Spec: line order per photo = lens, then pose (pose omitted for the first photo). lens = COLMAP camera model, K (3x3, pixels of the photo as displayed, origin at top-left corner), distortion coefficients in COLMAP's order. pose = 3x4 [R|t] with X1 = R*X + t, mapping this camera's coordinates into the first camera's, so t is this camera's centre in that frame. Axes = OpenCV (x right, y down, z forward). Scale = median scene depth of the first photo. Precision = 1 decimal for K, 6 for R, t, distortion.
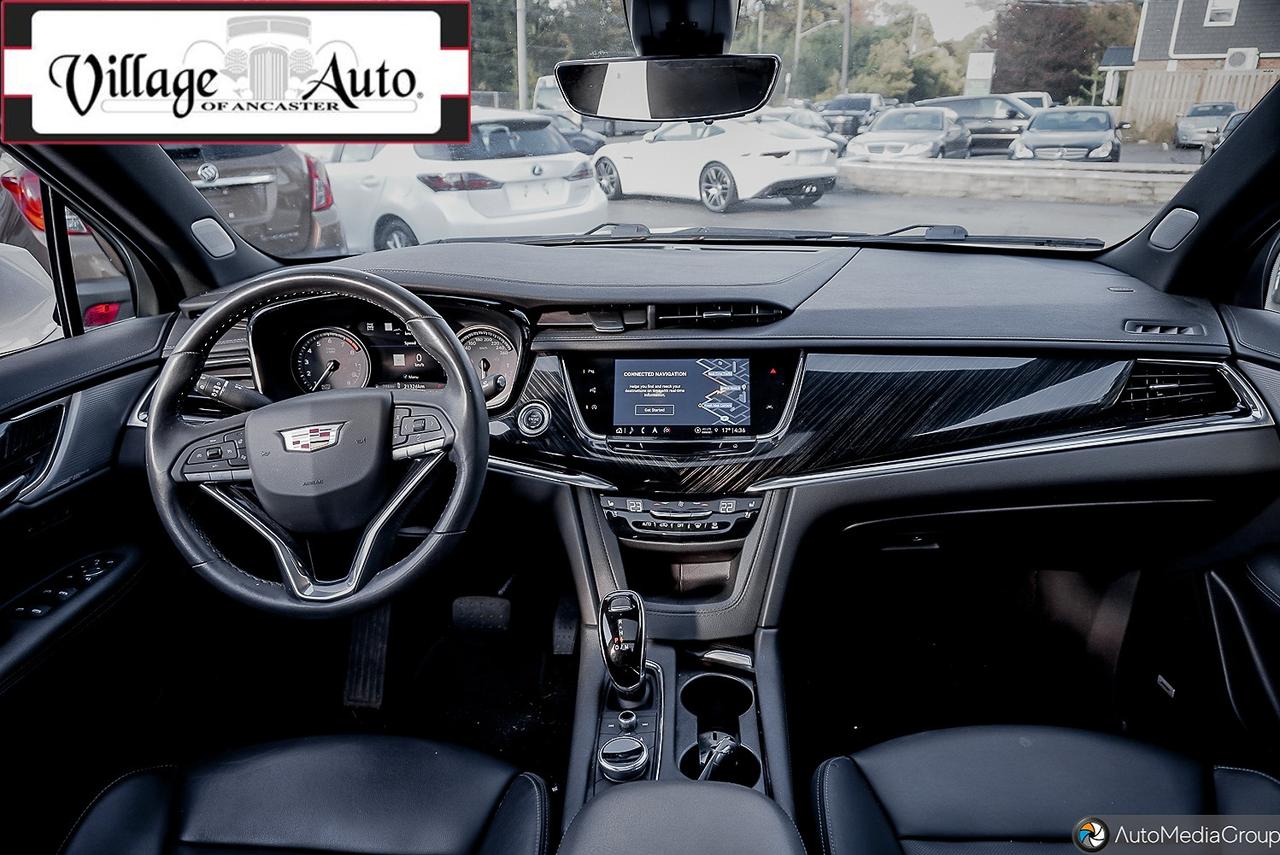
lens RADIAL K [[876.2, 0, 640.0], [0, 876.2, 427.5], [0, 0, 1]] dist [-0.038340, 0.035257]
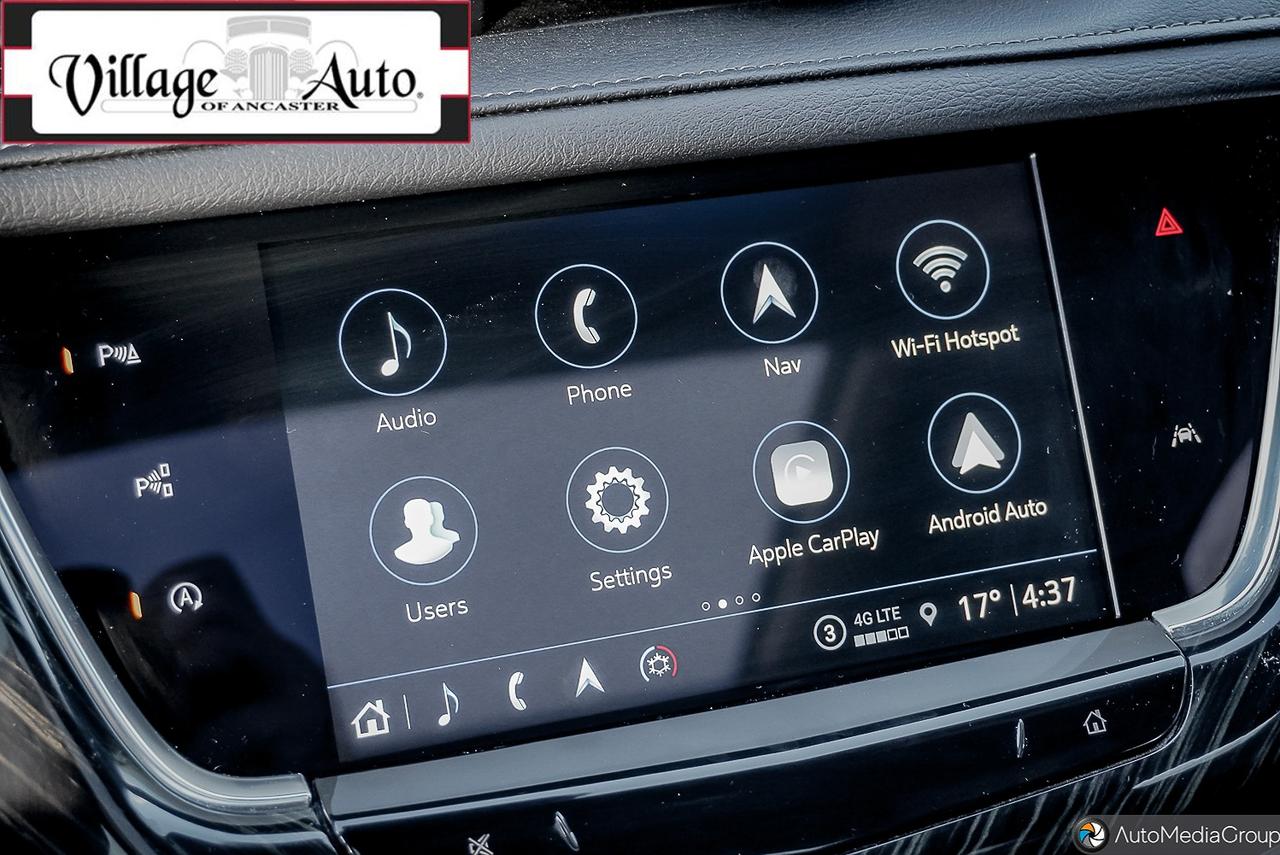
lens RADIAL K [[2054.6, 0, 640.0], [0, 2054.6, 427.5], [0, 0, 1]] dist [0.016420, -0.048428]
pose [[0.926027, -0.150370, 0.346213, -0.098444], [0.080284, 0.974700, 0.208602, -0.120186], [-0.368822, -0.165375, 0.914670, 0.651151]]
